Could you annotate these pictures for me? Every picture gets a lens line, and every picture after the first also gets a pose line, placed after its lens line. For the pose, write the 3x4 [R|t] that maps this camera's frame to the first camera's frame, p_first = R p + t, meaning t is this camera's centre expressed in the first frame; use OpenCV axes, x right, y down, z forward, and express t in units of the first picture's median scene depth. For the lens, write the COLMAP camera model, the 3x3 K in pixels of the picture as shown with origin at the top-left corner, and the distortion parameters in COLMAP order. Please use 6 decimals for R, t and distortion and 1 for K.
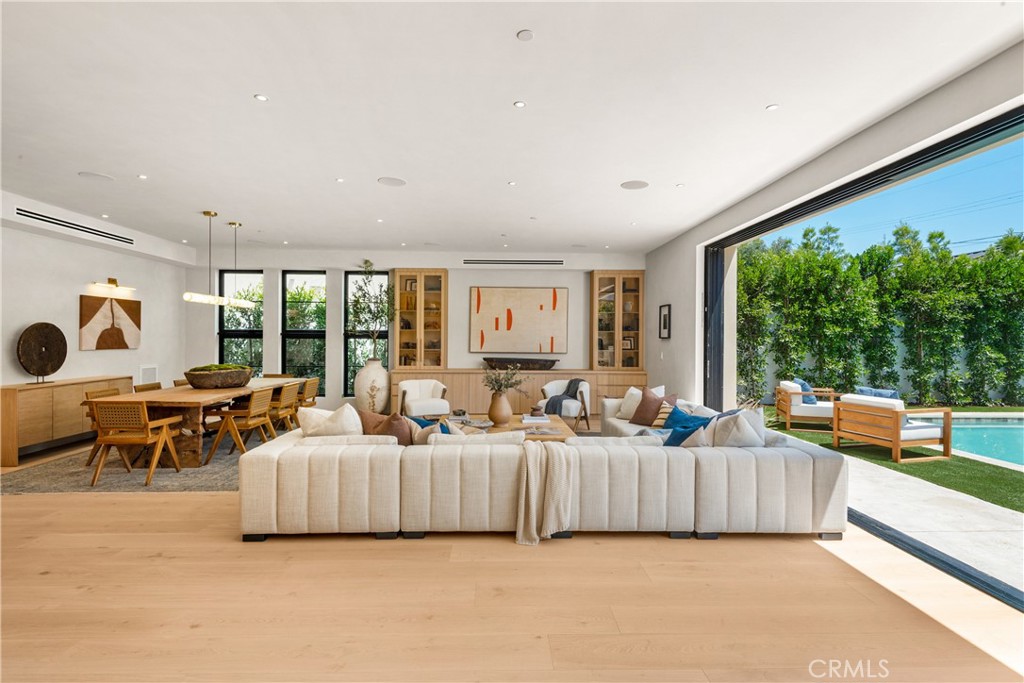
lens RADIAL K [[544.6, 0, 513.2], [0, 544.6, 344.2], [0, 0, 1]] dist [0.005201, -0.001059]
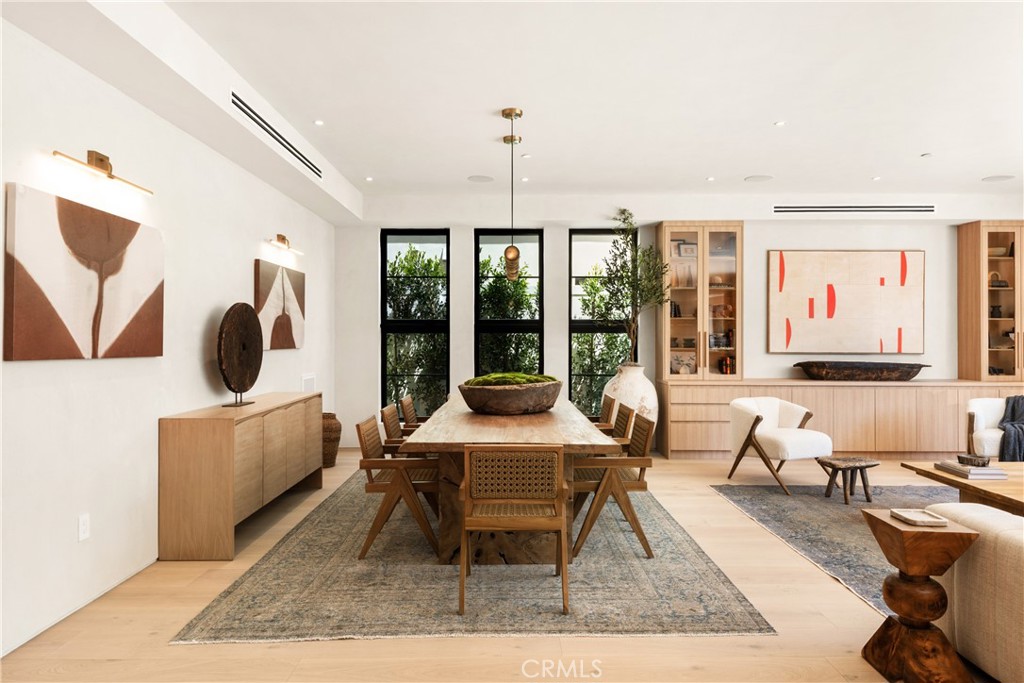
lens RADIAL K [[687.3, 0, 507.7], [0, 687.3, 335.7], [0, 0, 1]] dist [0.031105, -0.003795]
pose [[0.999174, -0.004786, -0.040360, -0.356752], [0.004189, 0.999881, -0.014860, 0.005558], [0.040426, 0.014679, 0.999075, 0.182327]]
